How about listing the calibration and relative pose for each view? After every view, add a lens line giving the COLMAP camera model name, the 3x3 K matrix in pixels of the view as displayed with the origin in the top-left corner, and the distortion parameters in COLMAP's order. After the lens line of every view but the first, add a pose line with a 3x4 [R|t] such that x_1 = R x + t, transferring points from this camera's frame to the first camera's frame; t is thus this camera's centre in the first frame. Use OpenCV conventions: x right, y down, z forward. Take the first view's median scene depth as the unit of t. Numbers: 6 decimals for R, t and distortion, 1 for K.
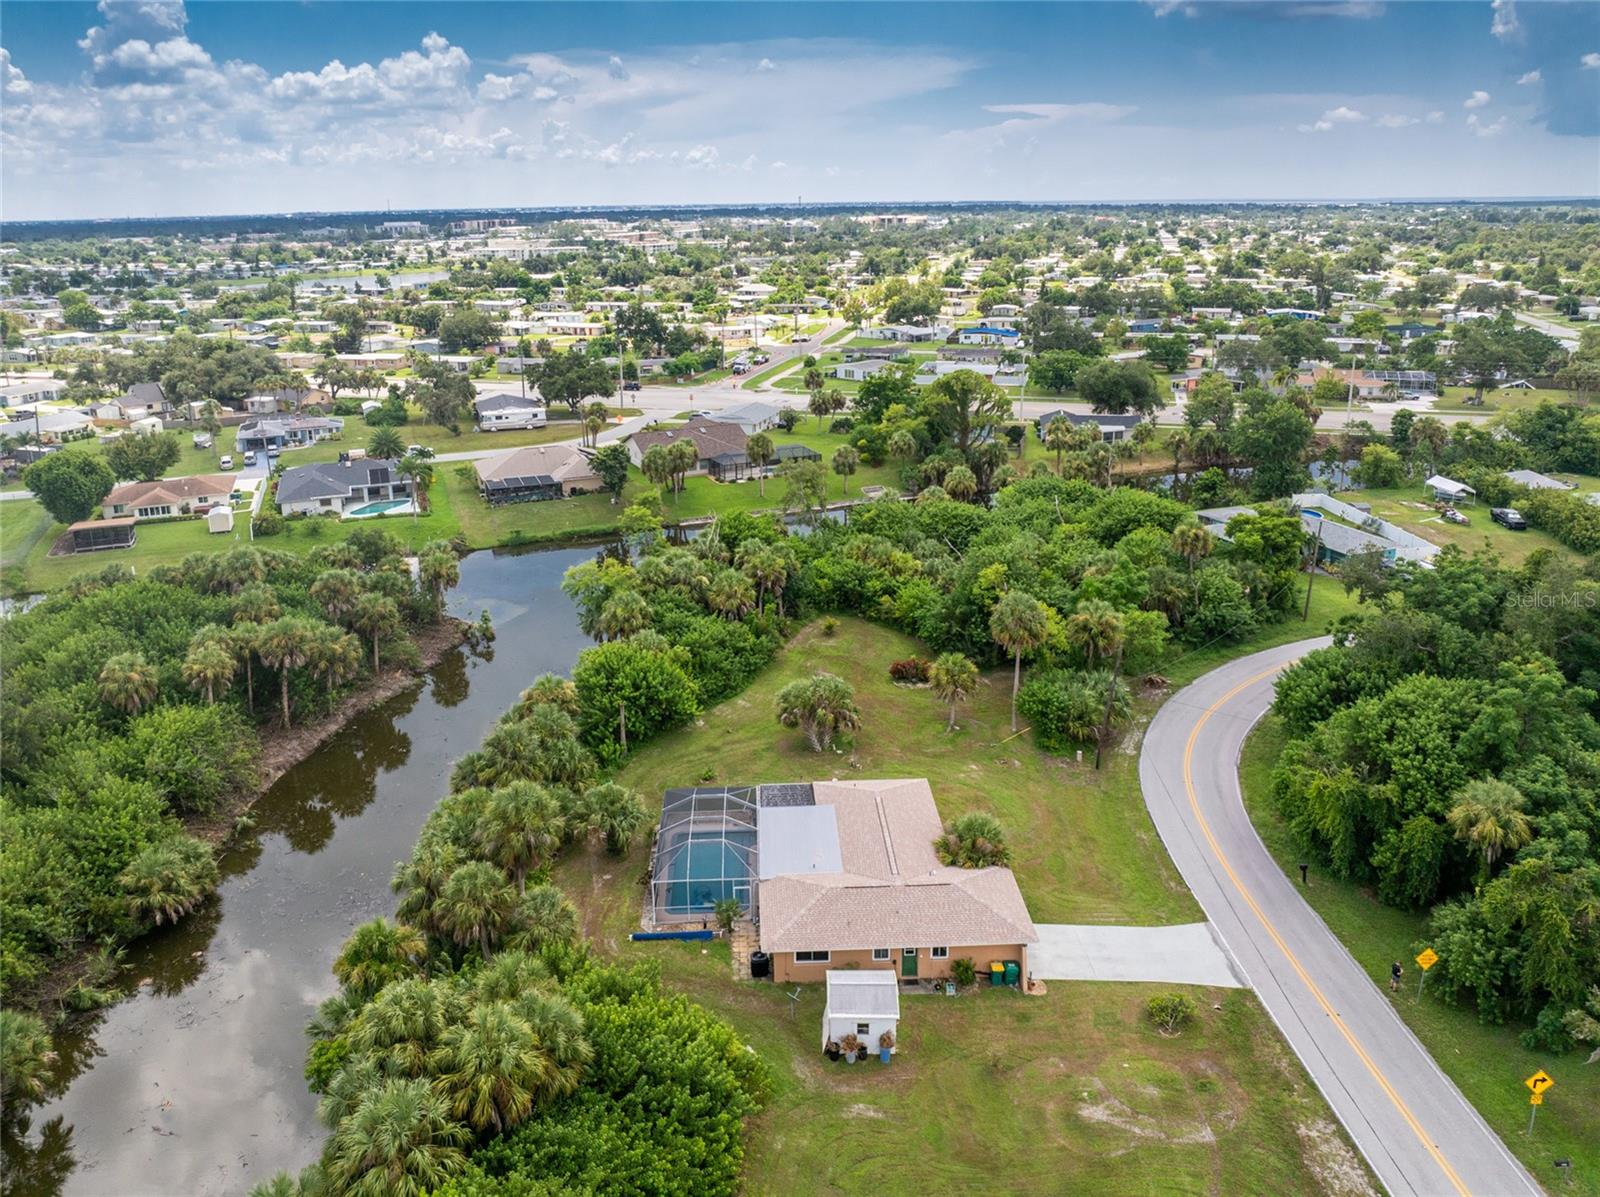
lens RADIAL K [[1116.2, 0, 800.0], [0, 1116.2, 598.5], [0, 0, 1]] dist [-0.021041, -0.008525]
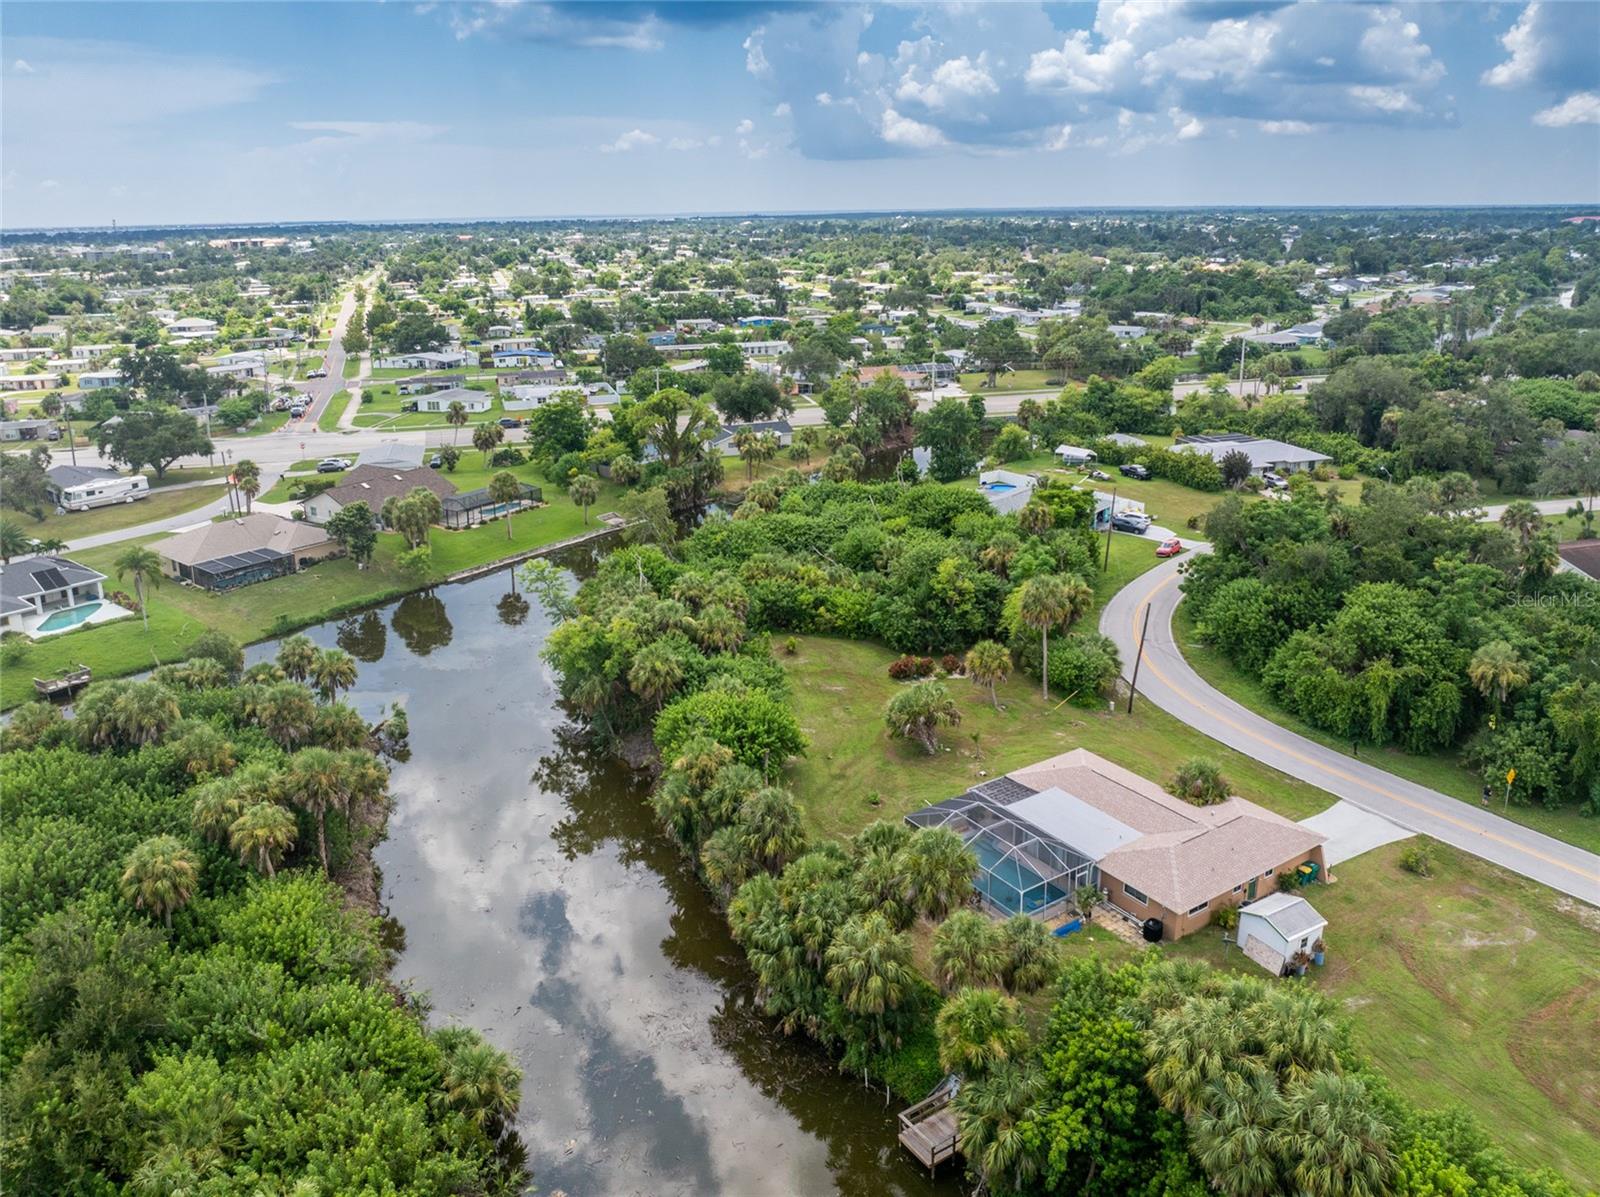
lens RADIAL K [[1109.5, 0, 800.0], [0, 1109.5, 598.5], [0, 0, 1]] dist [-0.043712, 0.008282]
pose [[0.863620, -0.163117, 0.477025, -0.271856], [0.168813, 0.985153, 0.031245, -0.029146], [-0.475039, 0.053544, 0.878334, 0.066413]]
